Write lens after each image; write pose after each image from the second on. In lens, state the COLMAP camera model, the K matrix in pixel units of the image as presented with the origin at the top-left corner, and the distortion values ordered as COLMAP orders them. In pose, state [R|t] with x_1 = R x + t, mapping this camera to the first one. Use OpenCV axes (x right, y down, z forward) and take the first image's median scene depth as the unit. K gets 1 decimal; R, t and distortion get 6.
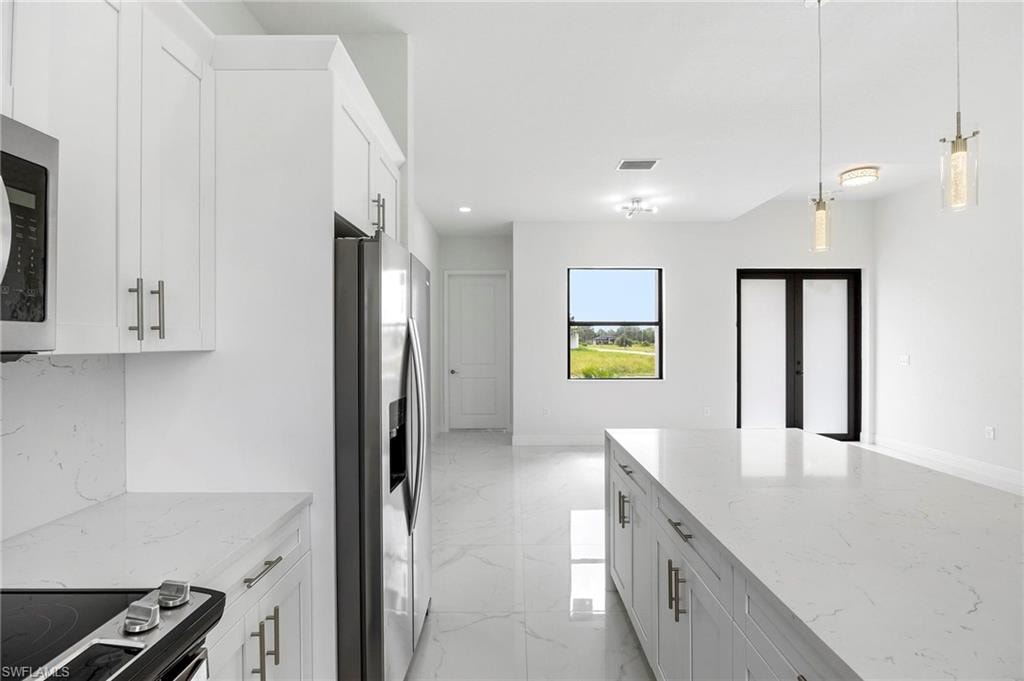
lens RADIAL K [[463.6, 0, 522.4], [0, 463.6, 342.6], [0, 0, 1]] dist [-0.015708, 0.001506]
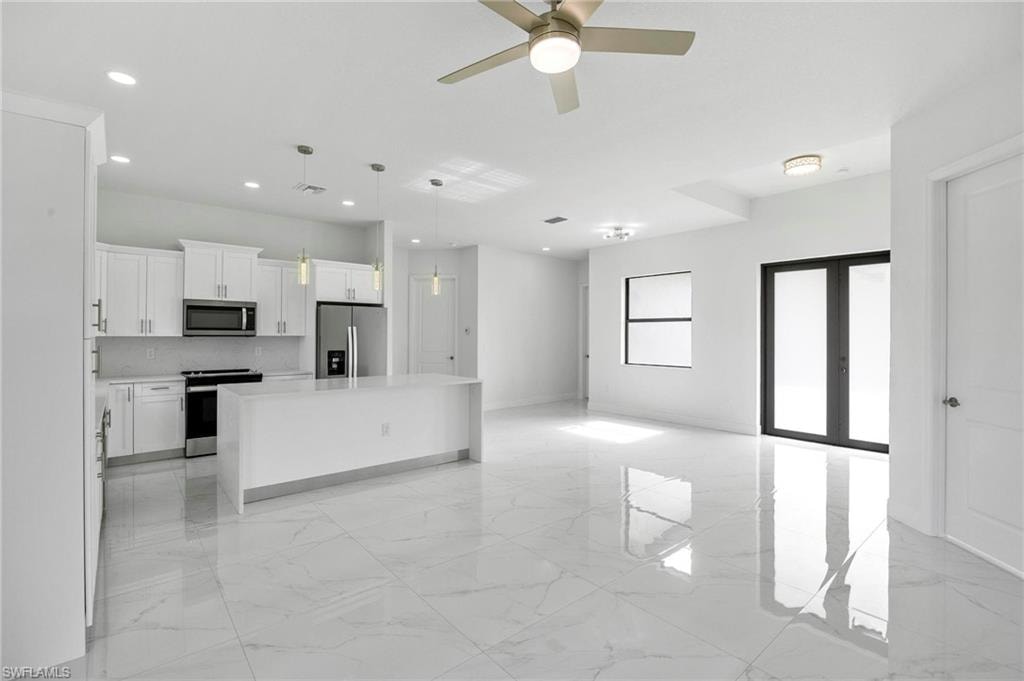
lens RADIAL K [[463.6, 0, 526.9], [0, 463.6, 338.0], [0, 0, 1]] dist [-0.015708, 0.001506]
pose [[0.661873, 0.008579, -0.749567, 1.146219], [-0.005113, 0.999963, 0.006929, -0.001149], [0.749598, -0.000754, 0.661892, -0.080174]]
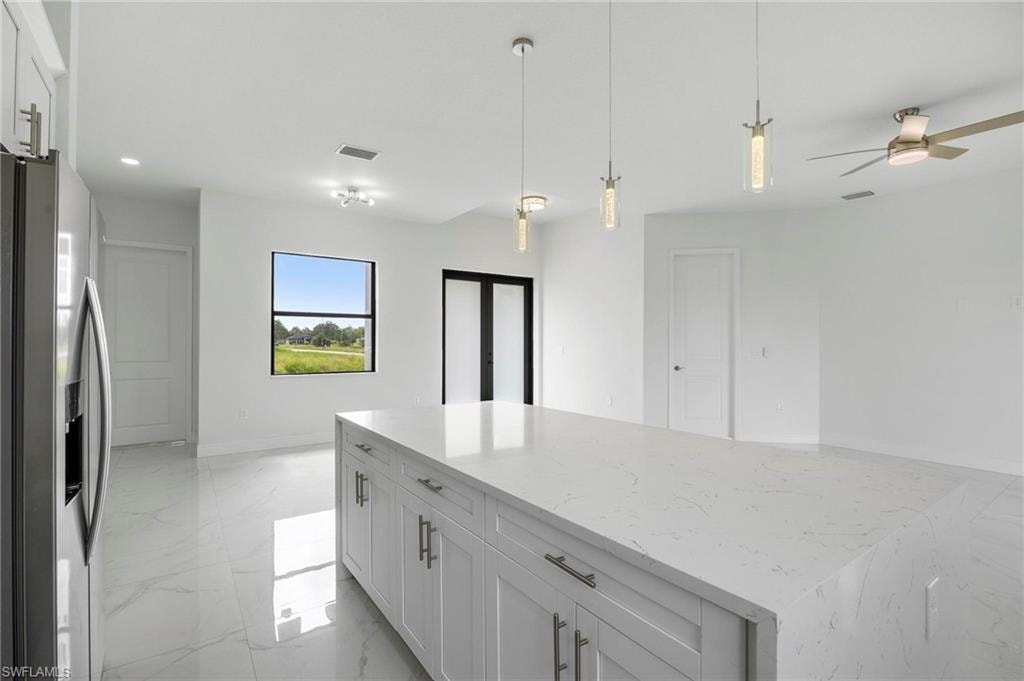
lens RADIAL K [[463.6, 0, 515.2], [0, 463.6, 338.2], [0, 0, 1]] dist [-0.015708, 0.001506]
pose [[0.818692, 0.003889, 0.574220, -0.036160], [0.000724, 0.999969, -0.007804, 0.018719], [-0.574233, 0.006804, 0.818664, -0.005693]]
